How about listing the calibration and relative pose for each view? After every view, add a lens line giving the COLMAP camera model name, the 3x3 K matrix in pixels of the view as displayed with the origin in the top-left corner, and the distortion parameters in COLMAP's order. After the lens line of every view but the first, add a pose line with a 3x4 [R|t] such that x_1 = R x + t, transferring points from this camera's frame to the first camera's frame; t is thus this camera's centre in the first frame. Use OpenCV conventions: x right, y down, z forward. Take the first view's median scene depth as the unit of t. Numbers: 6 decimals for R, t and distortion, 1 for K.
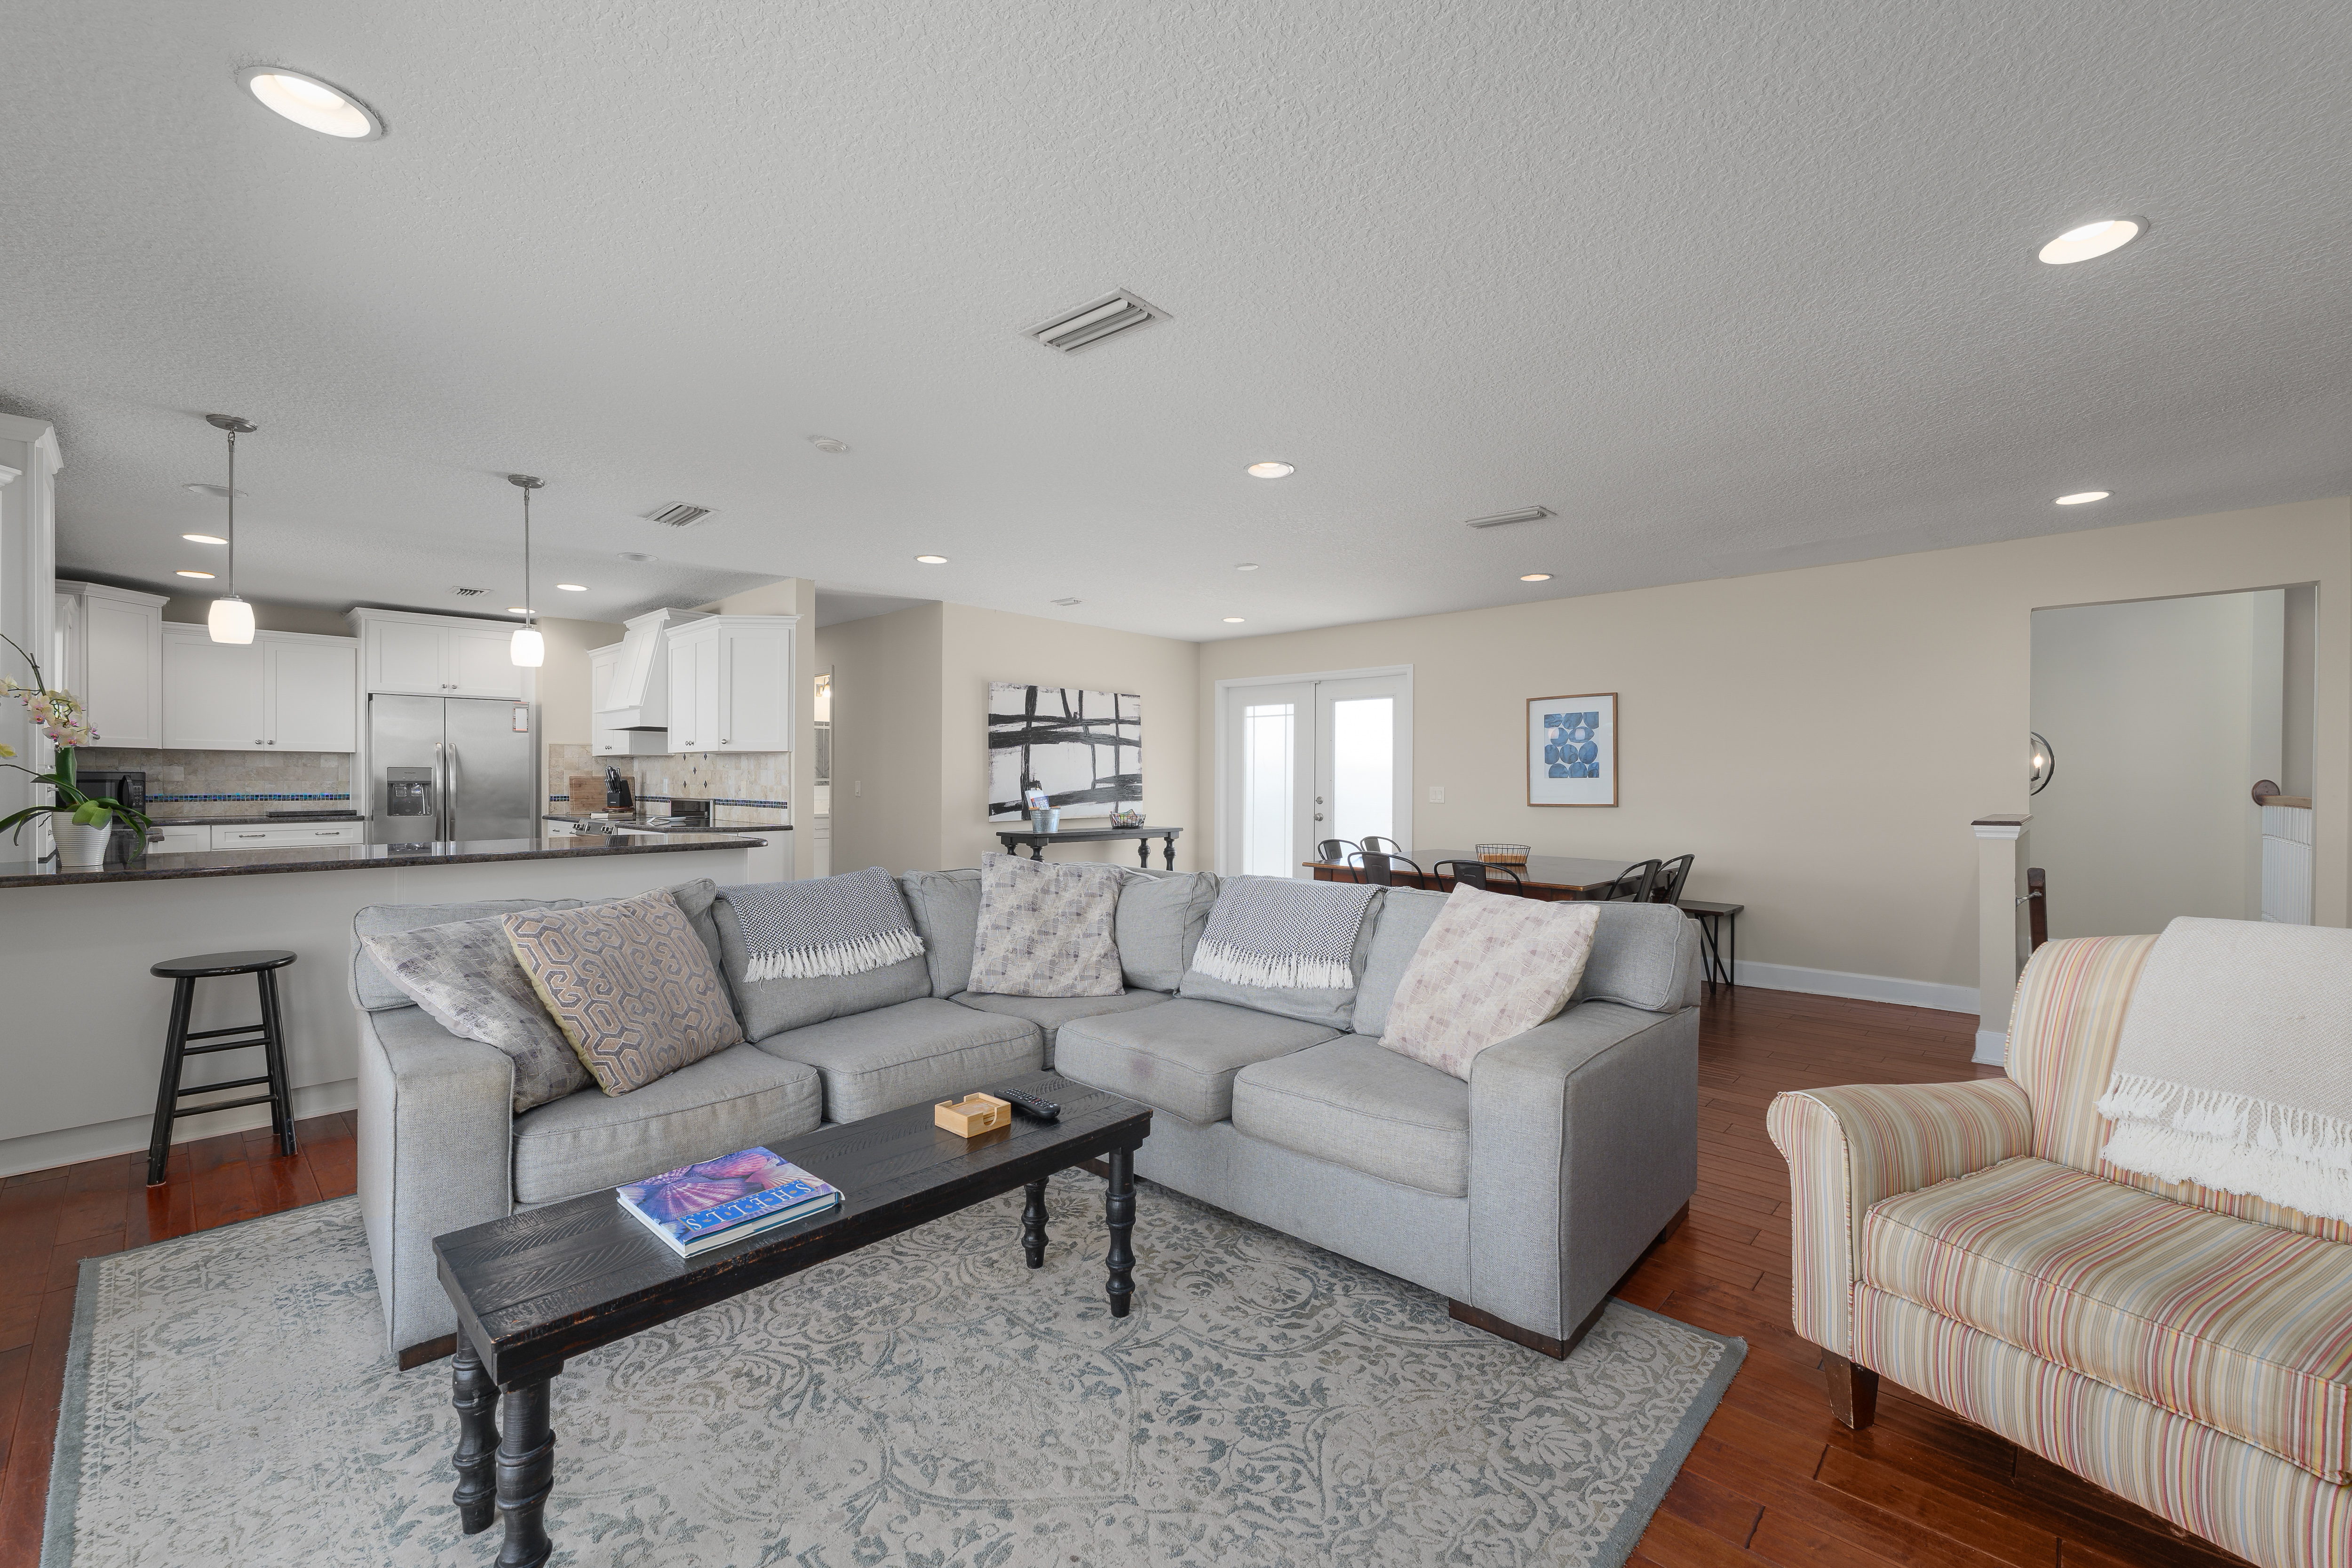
lens RADIAL K [[963.4, 0, 1119.4], [0, 963.4, 784.2], [0, 0, 1]] dist [0.027624, 0.000074]
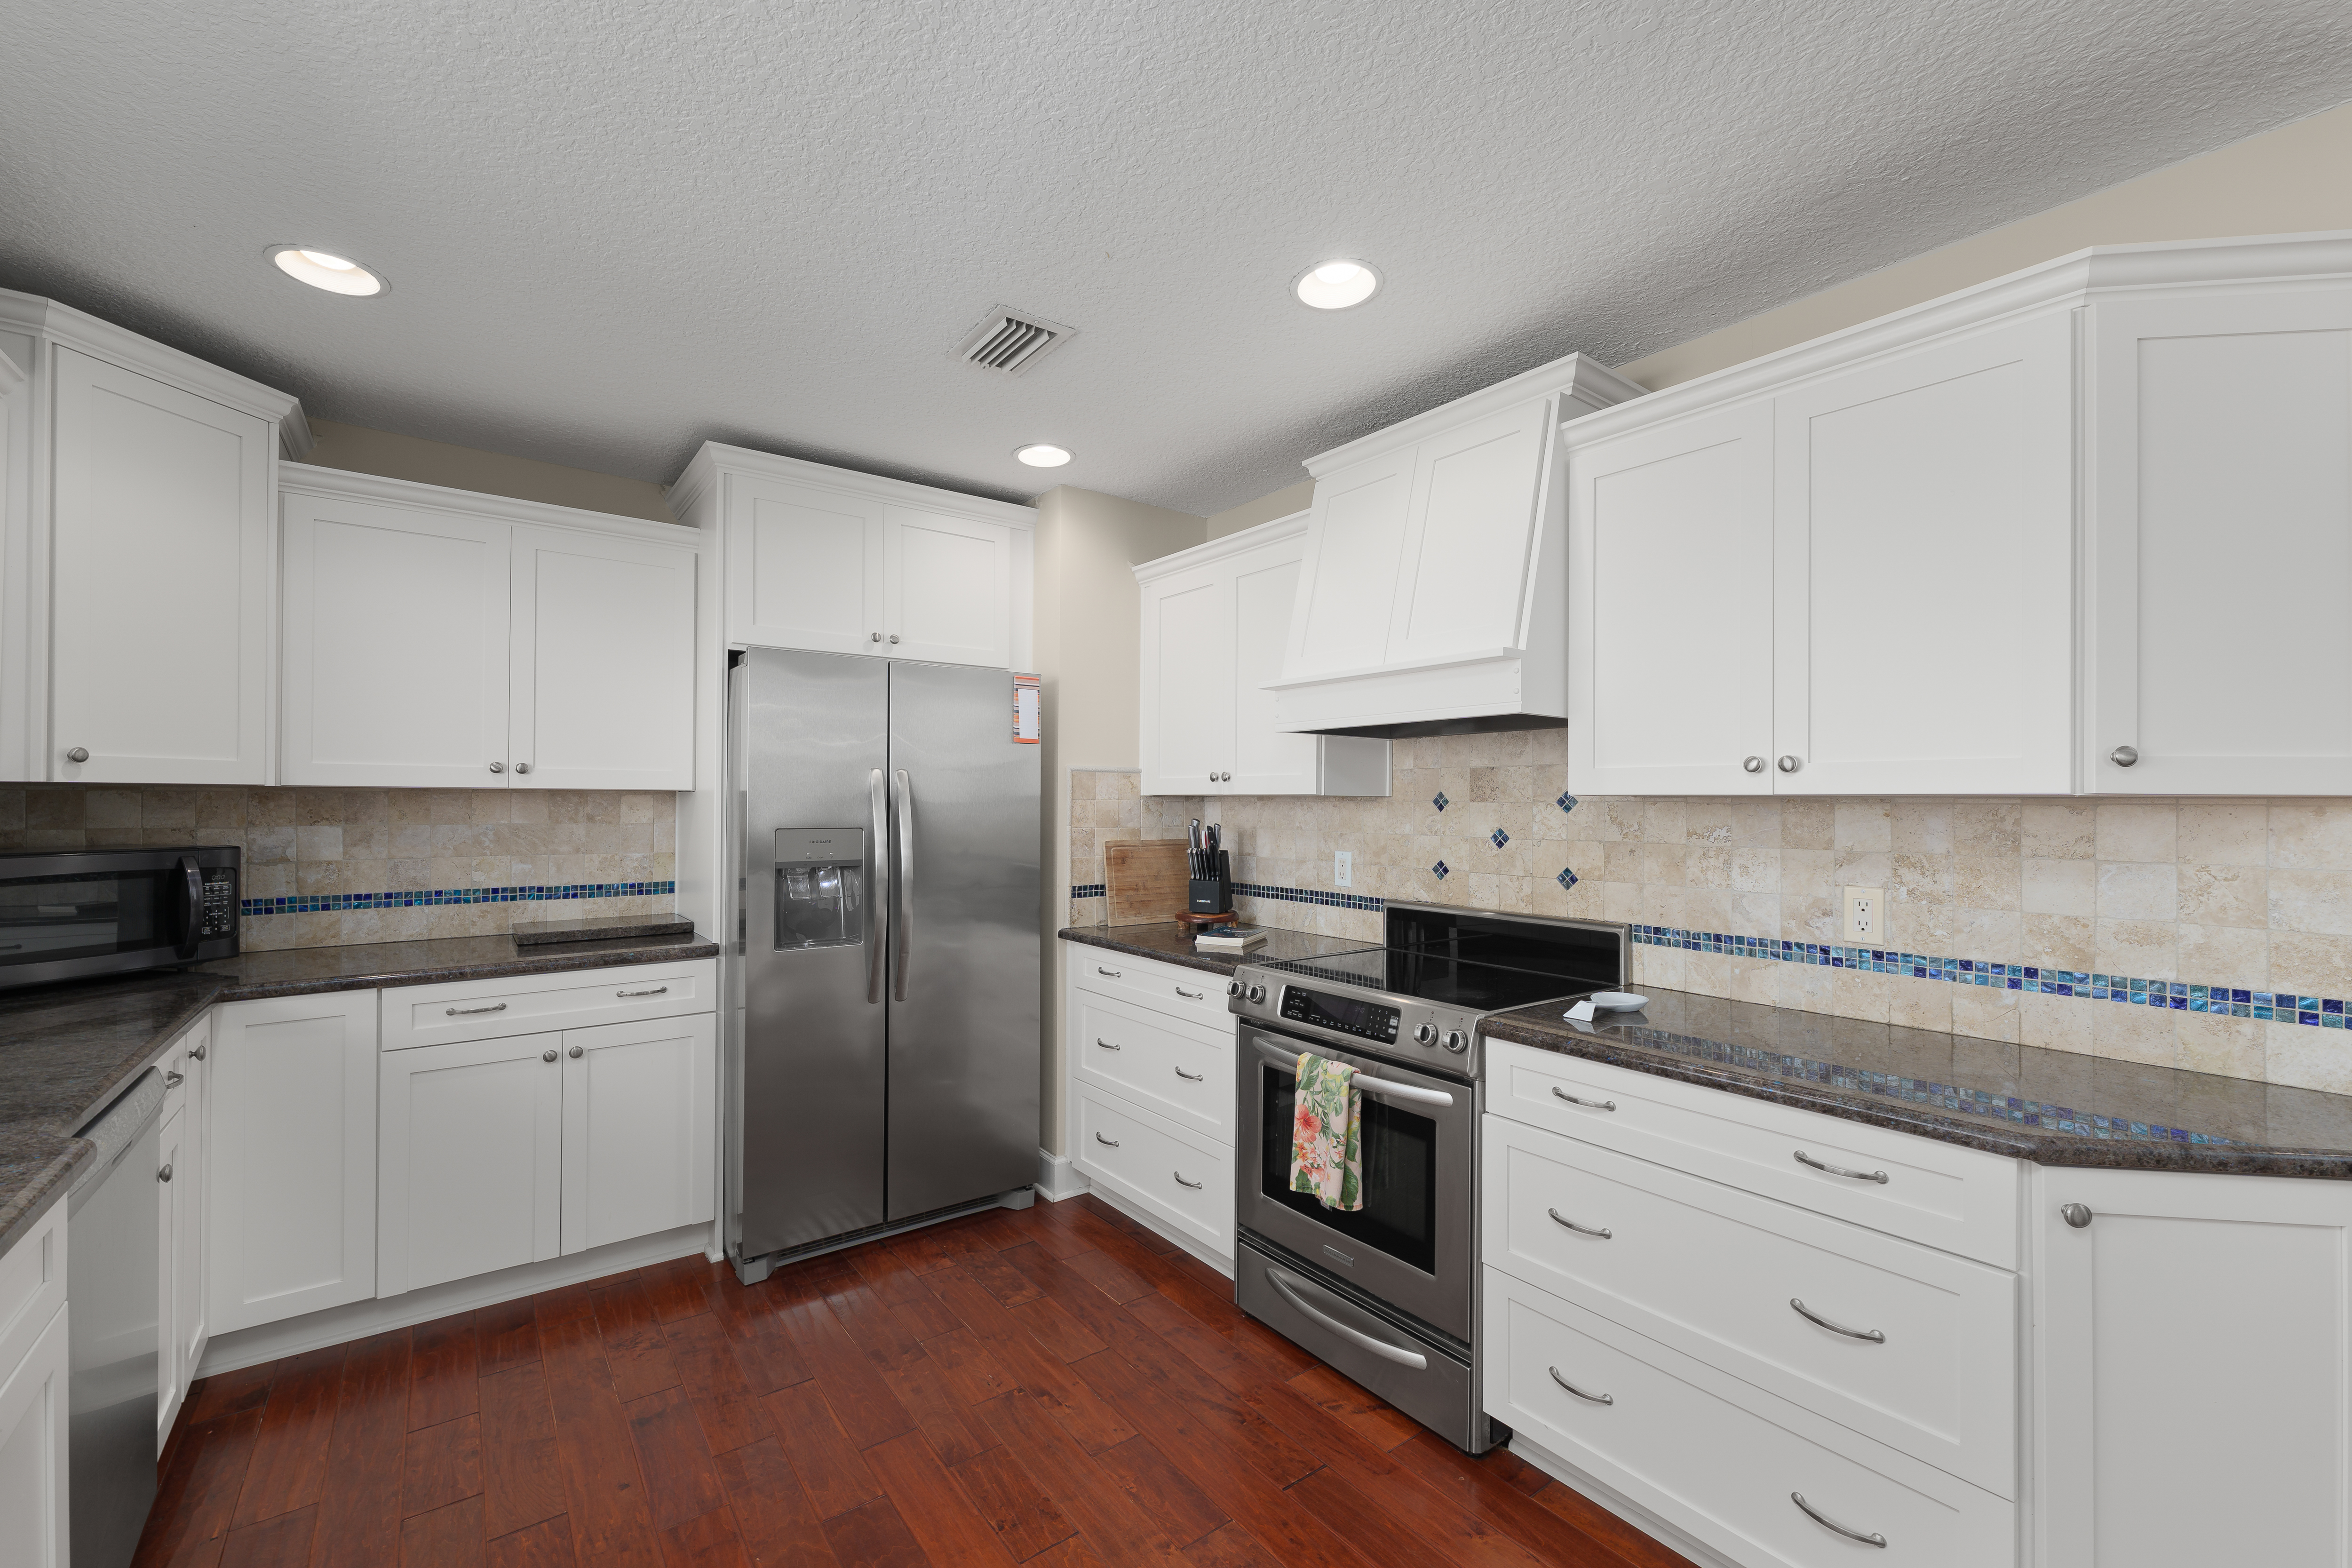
lens RADIAL K [[959.1, 0, 1177.3], [0, 959.1, 795.3], [0, 0, 1]] dist [0.001044, 0.000049]
pose [[0.991646, 0.000832, -0.128984, -0.506479], [-0.002243, 0.999939, -0.010798, -0.026123], [0.128967, 0.010997, 0.991588, 0.599085]]
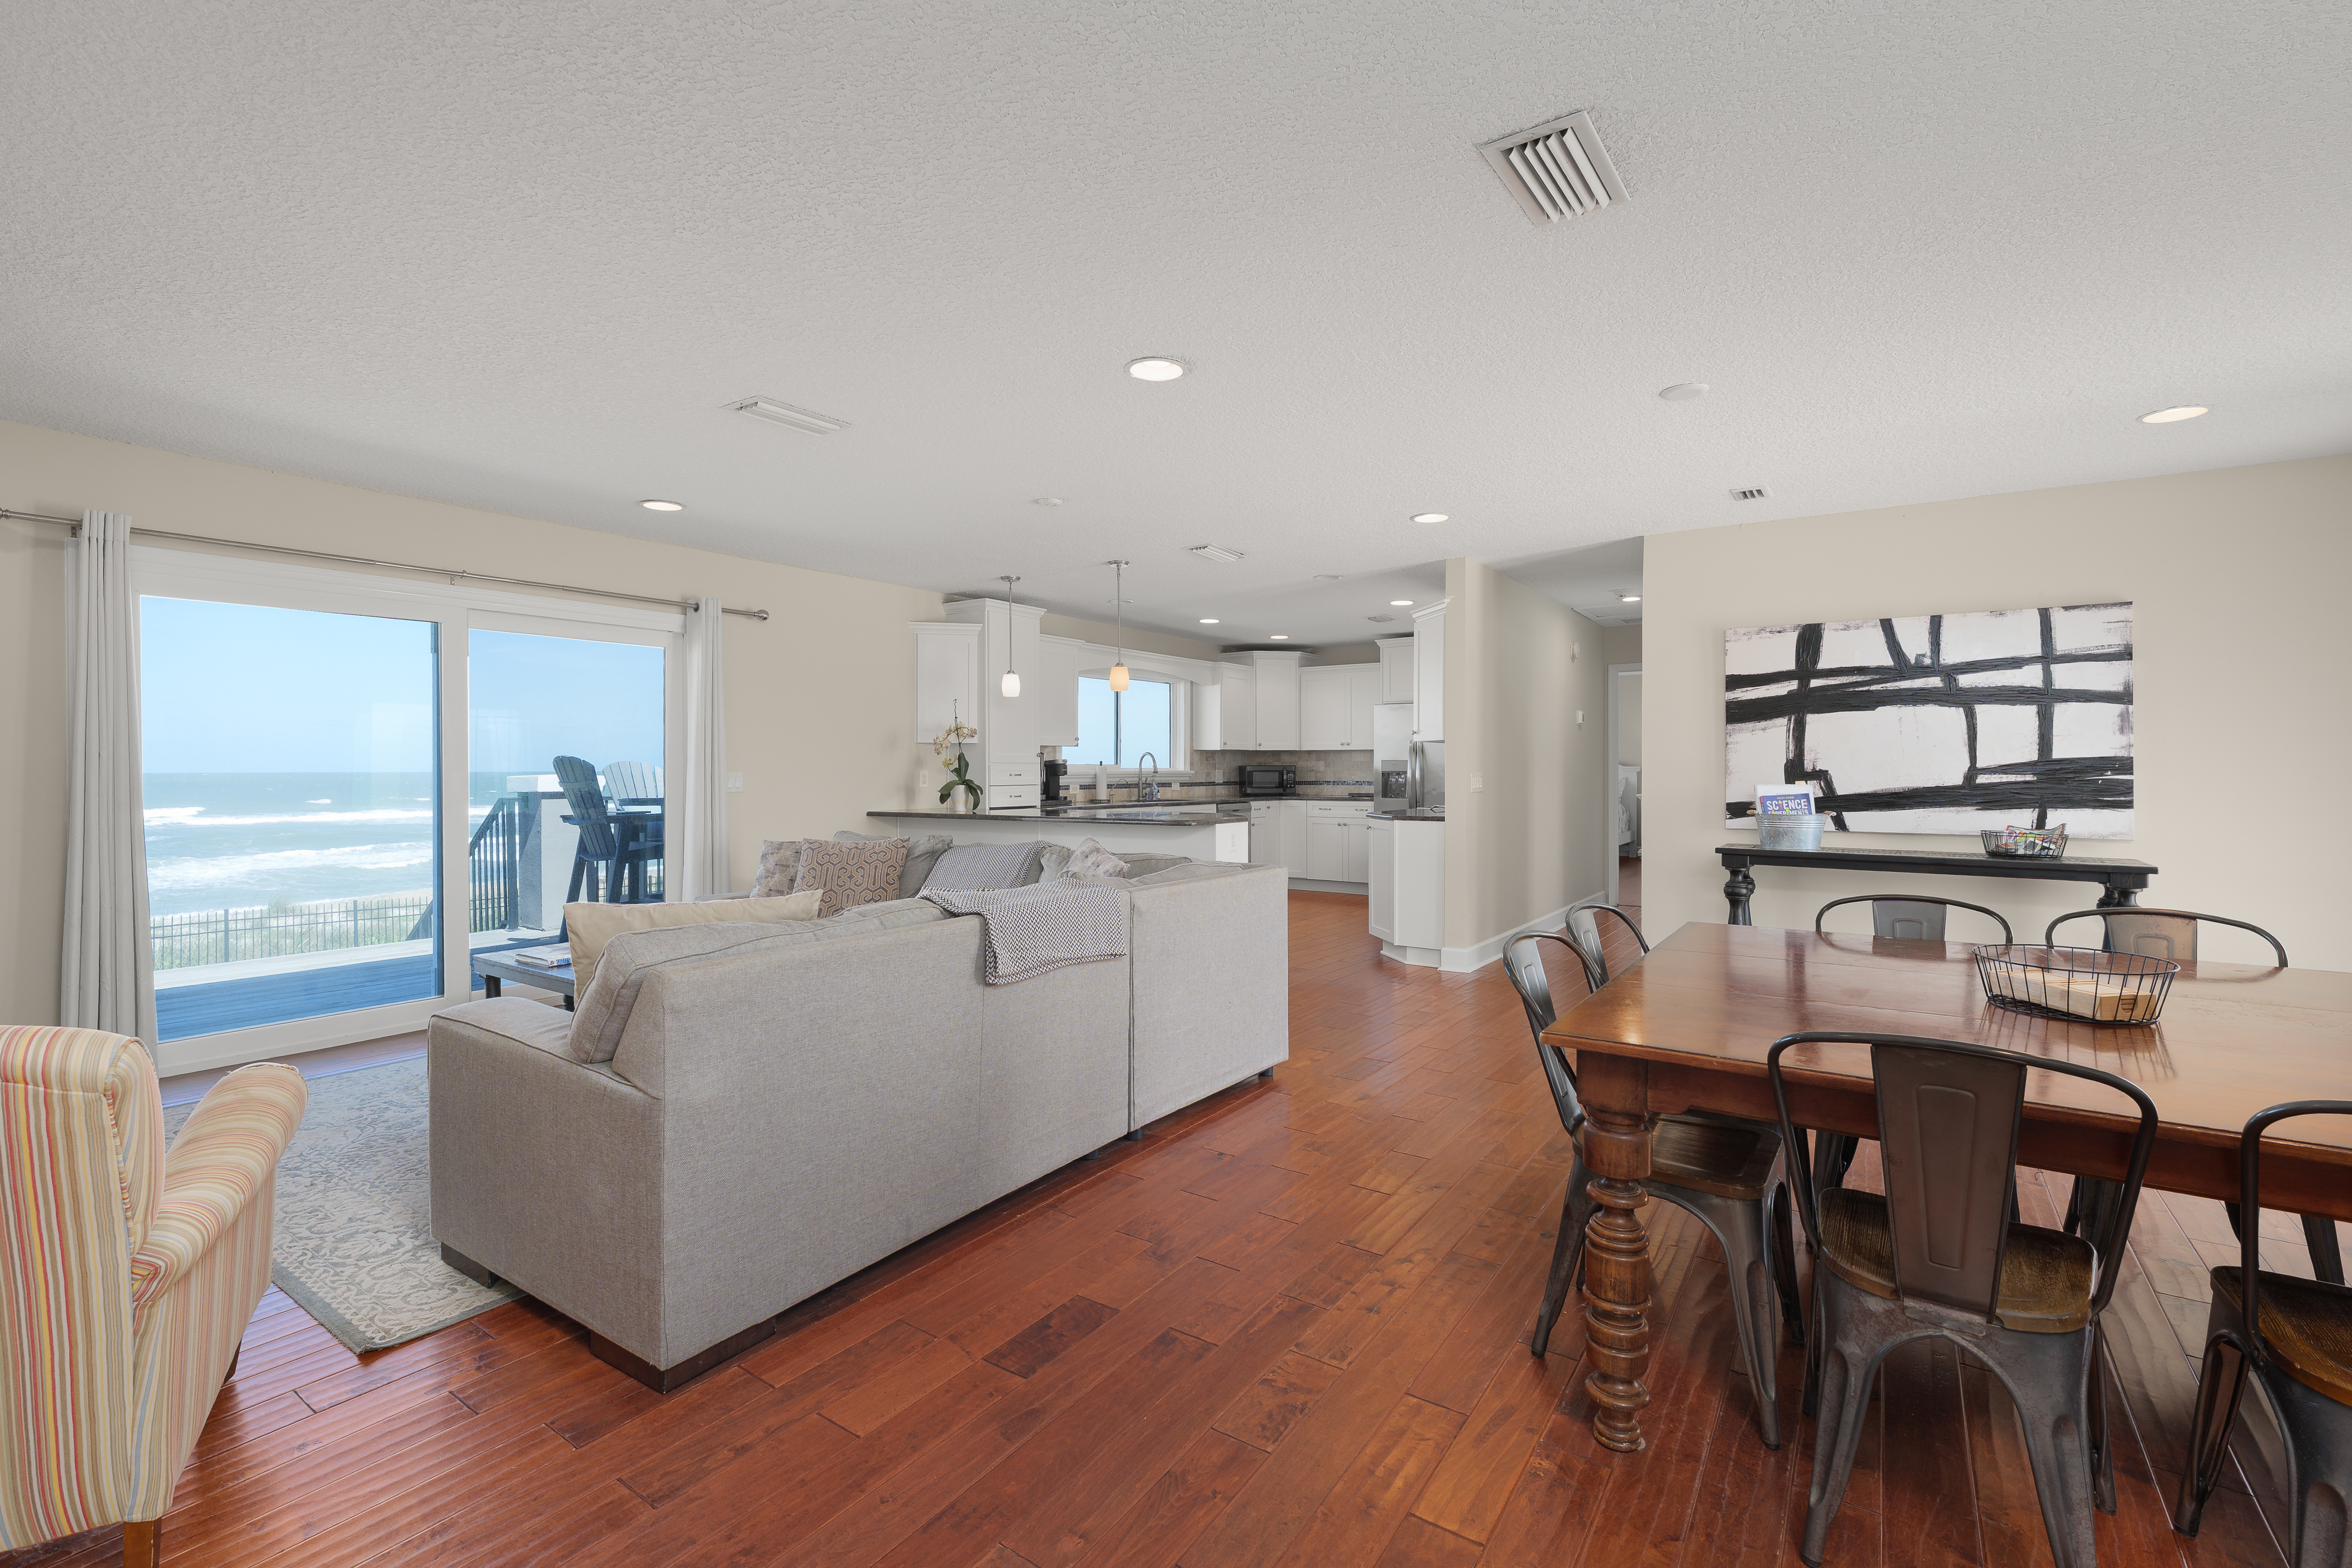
lens RADIAL K [[1007.0, 0, 1176.0], [0, 1007.0, 784.0], [0, 0, 1]] dist [0.001102, 0.000157]
pose [[0.194509, 0.011901, -0.980829, 0.497198], [-0.004166, 0.999927, 0.011307, 0.000057], [0.980892, 0.001887, 0.194544, 0.448067]]
